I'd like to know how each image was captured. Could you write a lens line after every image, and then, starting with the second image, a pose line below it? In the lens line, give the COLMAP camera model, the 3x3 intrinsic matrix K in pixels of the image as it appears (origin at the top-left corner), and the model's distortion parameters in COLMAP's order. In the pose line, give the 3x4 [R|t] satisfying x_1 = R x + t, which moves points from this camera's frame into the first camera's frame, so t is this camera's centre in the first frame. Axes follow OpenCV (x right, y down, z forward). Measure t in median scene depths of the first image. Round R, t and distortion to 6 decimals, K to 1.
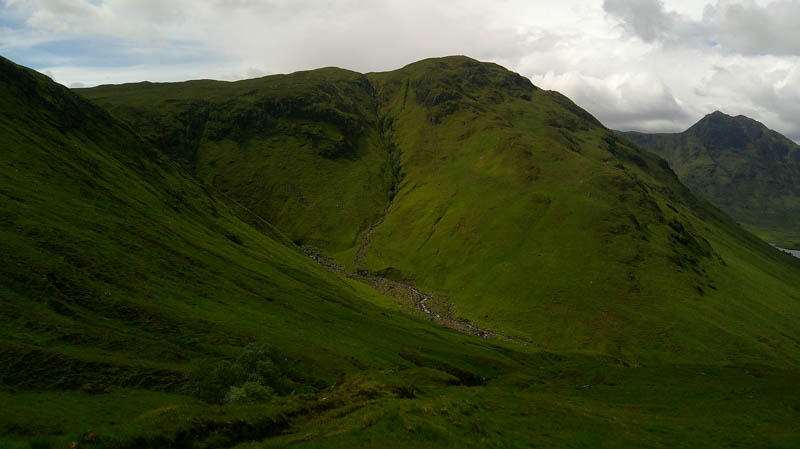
lens RADIAL K [[714.5, 0, 414.6], [0, 714.5, 221.9], [0, 0, 1]] dist [0.144160, -0.366797]
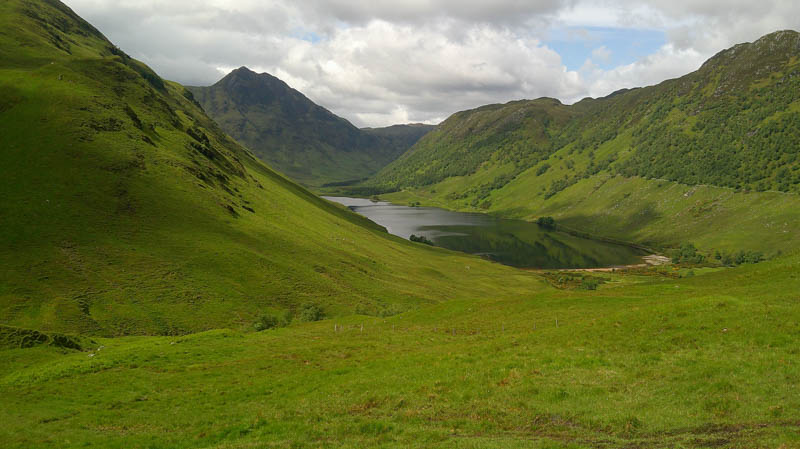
lens RADIAL K [[714.5, 0, 414.6], [0, 714.5, 221.9], [0, 0, 1]] dist [0.144160, -0.366797]
pose [[0.812375, -0.061265, 0.579908, 0.108843], [0.029516, 0.997511, 0.064035, 0.052728], [-0.582388, -0.034904, 0.812161, 0.270642]]
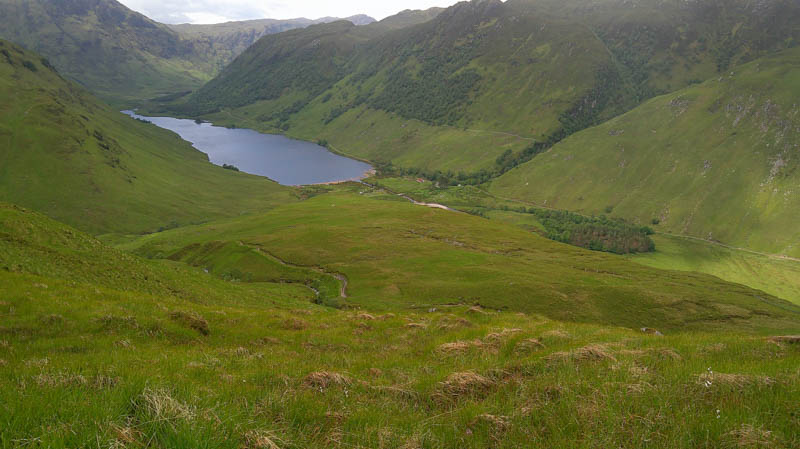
lens RADIAL K [[684.5, 0, 400.0], [0, 684.5, 224.5], [0, 0, 1]] dist [0.074340, -0.197831]
pose [[0.662474, -0.210916, 0.718779, -0.257755], [0.056979, 0.970951, 0.232396, -0.105616], [-0.746915, -0.113001, 0.655247, -0.358659]]
